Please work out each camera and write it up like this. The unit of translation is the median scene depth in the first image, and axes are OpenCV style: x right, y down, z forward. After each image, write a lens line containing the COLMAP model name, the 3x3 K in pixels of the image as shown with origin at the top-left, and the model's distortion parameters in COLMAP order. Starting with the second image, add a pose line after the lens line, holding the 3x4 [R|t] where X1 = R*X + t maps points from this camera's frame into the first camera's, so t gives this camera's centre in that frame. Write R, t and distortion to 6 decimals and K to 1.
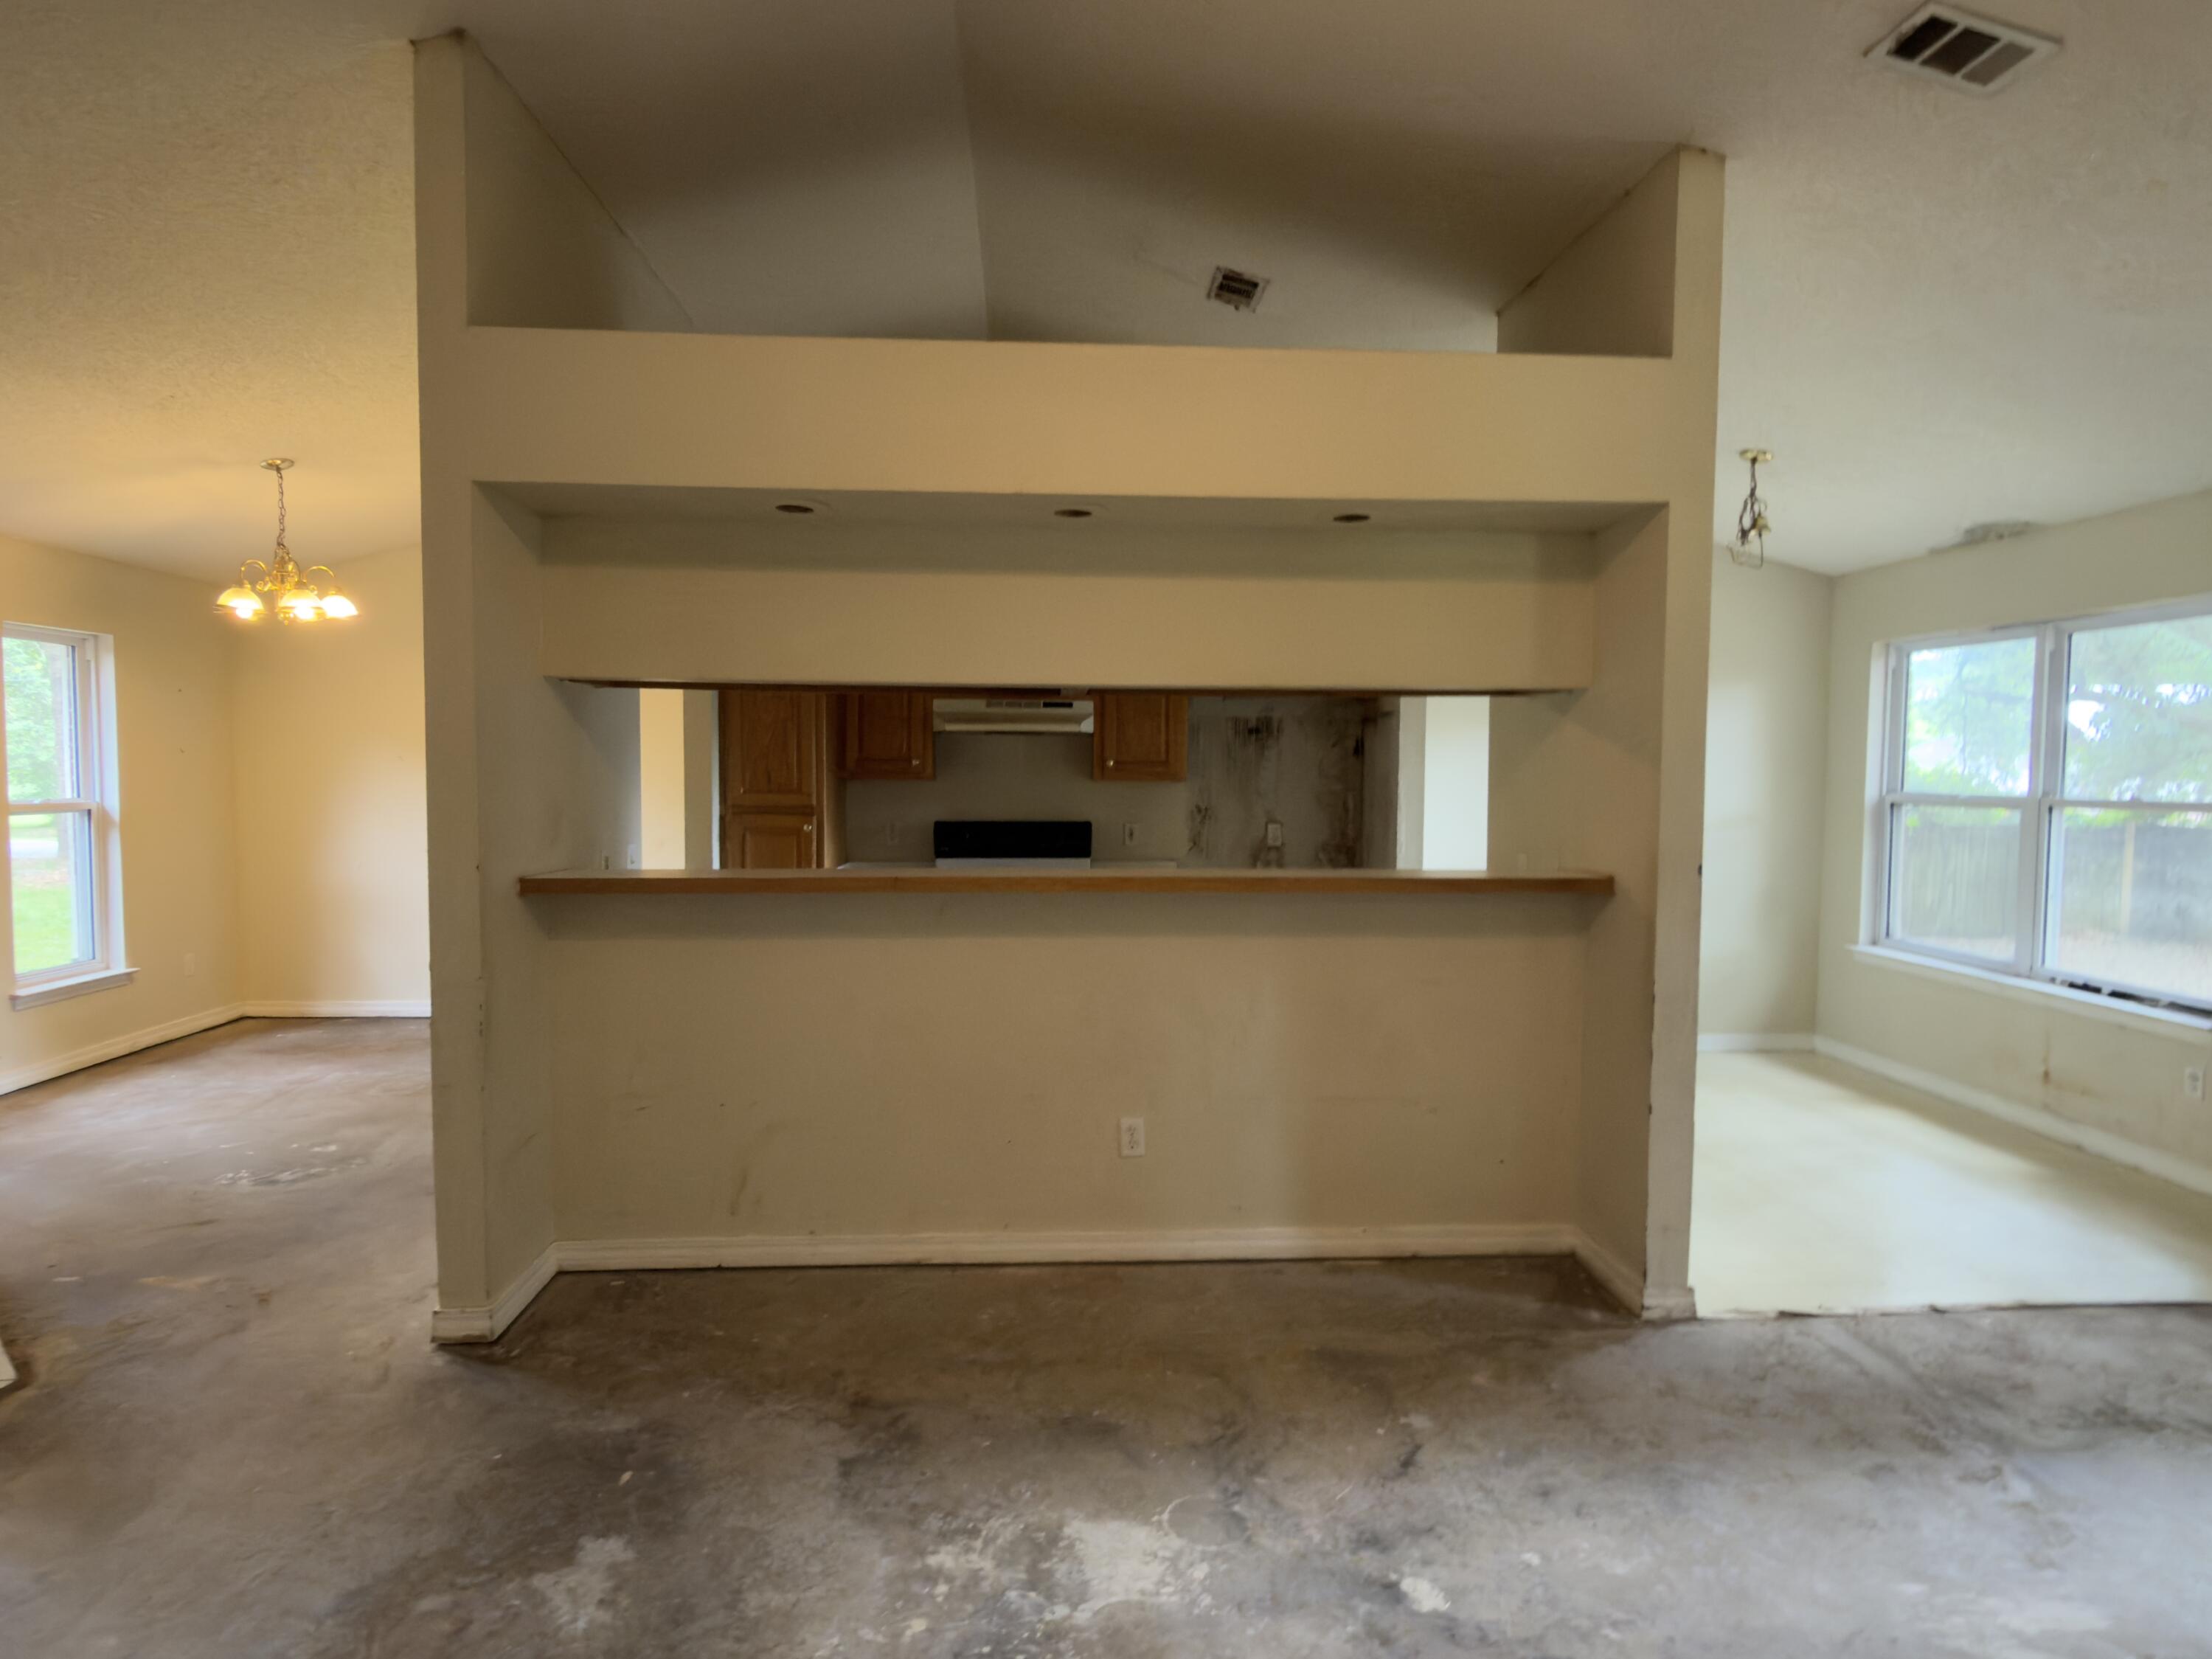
lens RADIAL K [[1218.0, 0, 1100.1], [0, 1218.0, 825.4], [0, 0, 1]] dist [-0.004560, 0.001982]
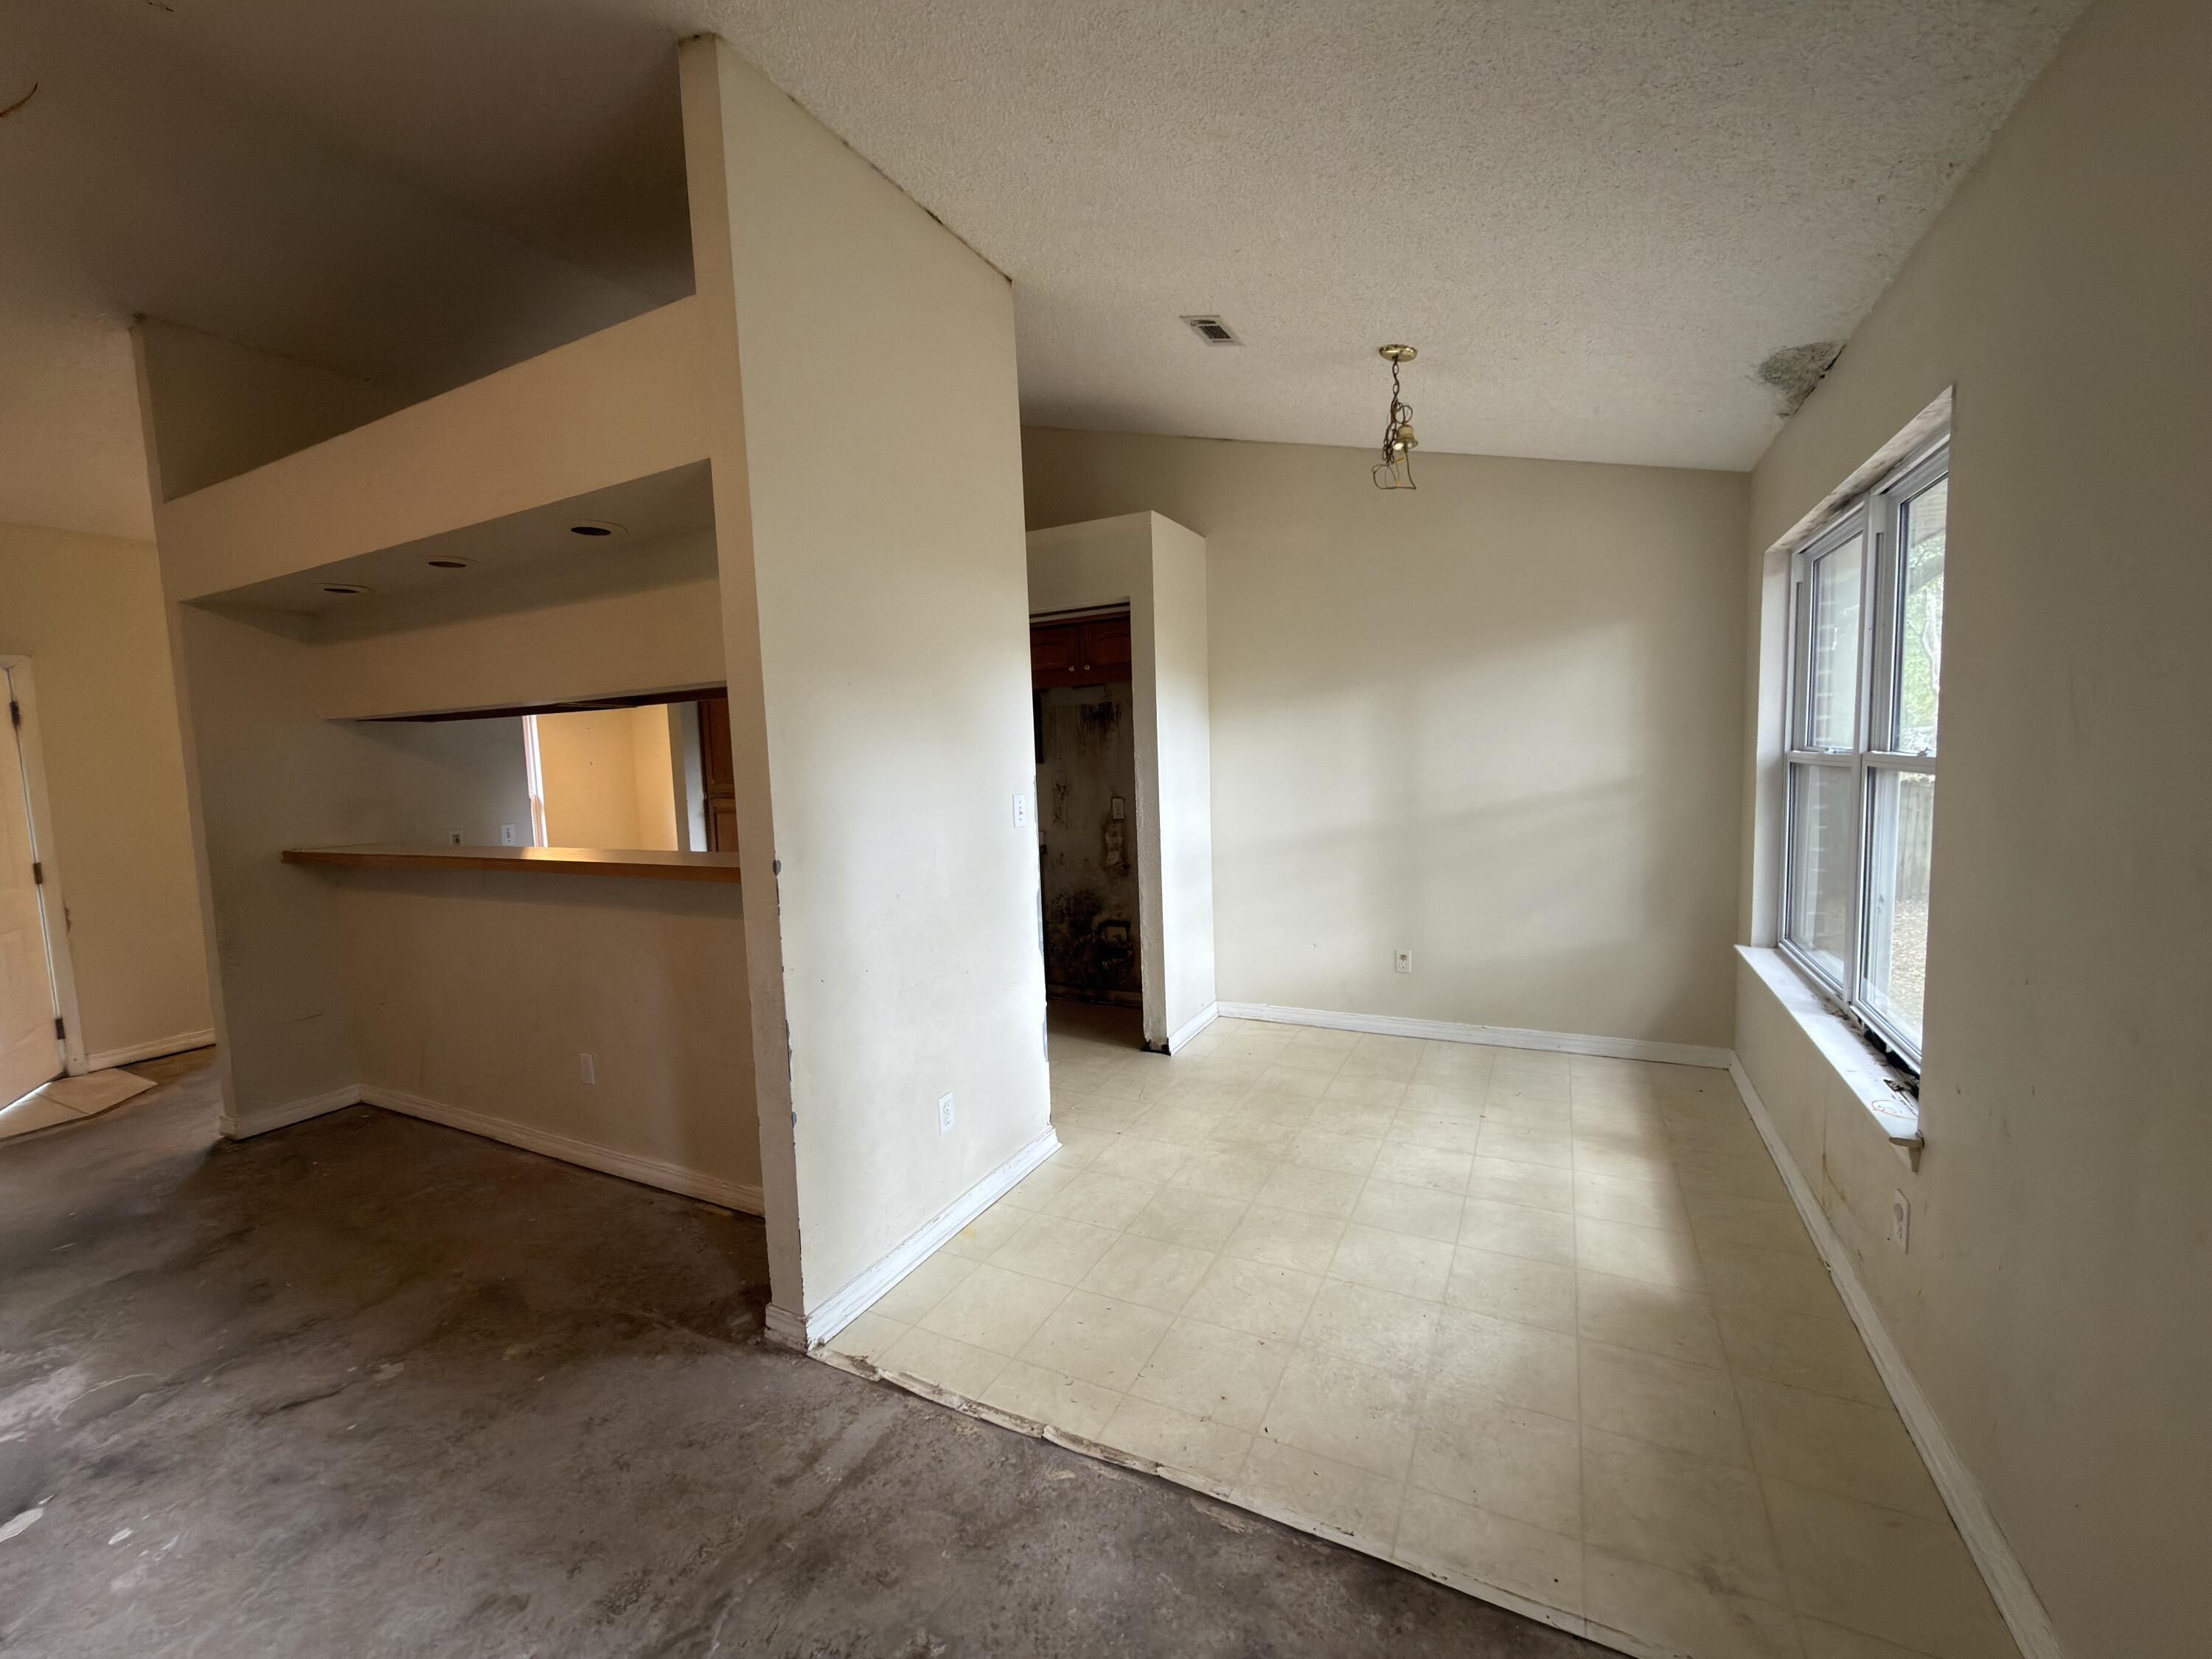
lens RADIAL K [[889.8, 0, 1109.6], [0, 889.8, 832.0], [0, 0, 1]] dist [-0.001553, 0.001463]
pose [[0.863797, 0.008020, -0.503776, 1.051690], [0.016827, 0.998856, 0.044754, -0.014533], [0.503559, -0.047135, 0.862674, 0.571028]]
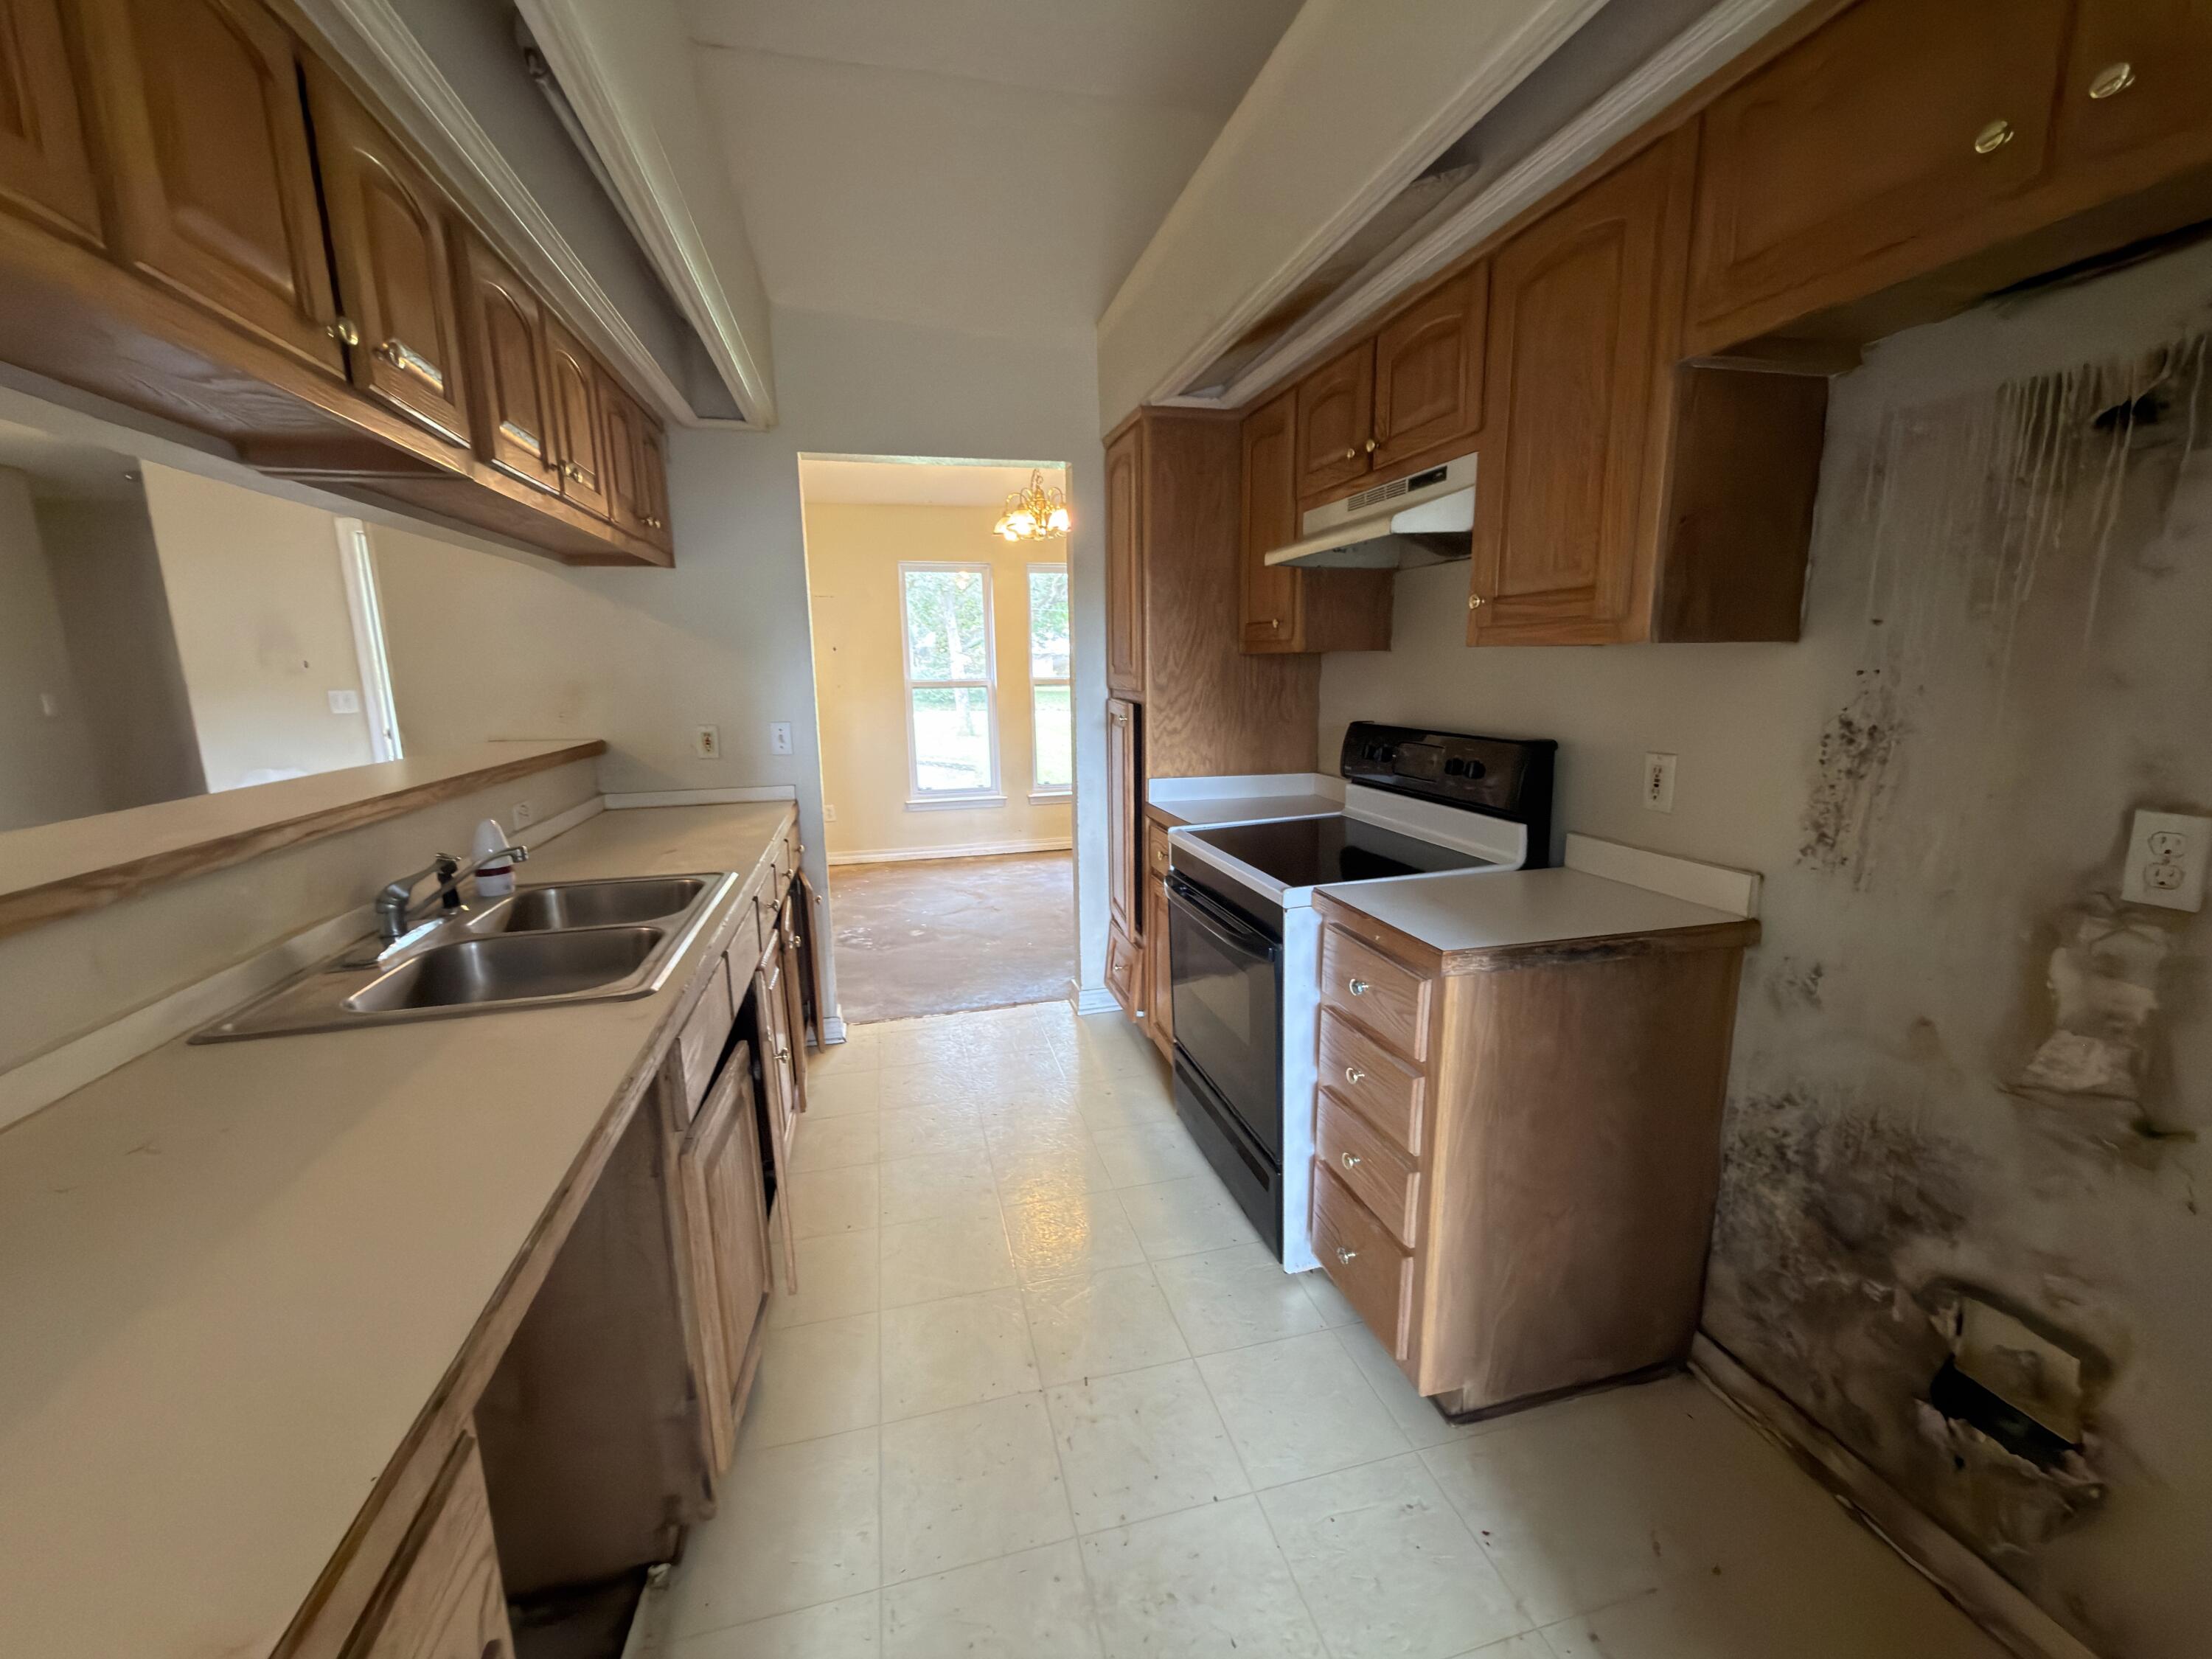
lens RADIAL K [[889.8, 0, 1105.0], [0, 889.8, 829.1], [0, 0, 1]] dist [-0.001553, 0.001463]
pose [[0.188954, 0.172274, -0.966756, 0.519922], [-0.032088, 0.985049, 0.169262, -0.040107], [0.981462, -0.000962, 0.191656, 1.479421]]
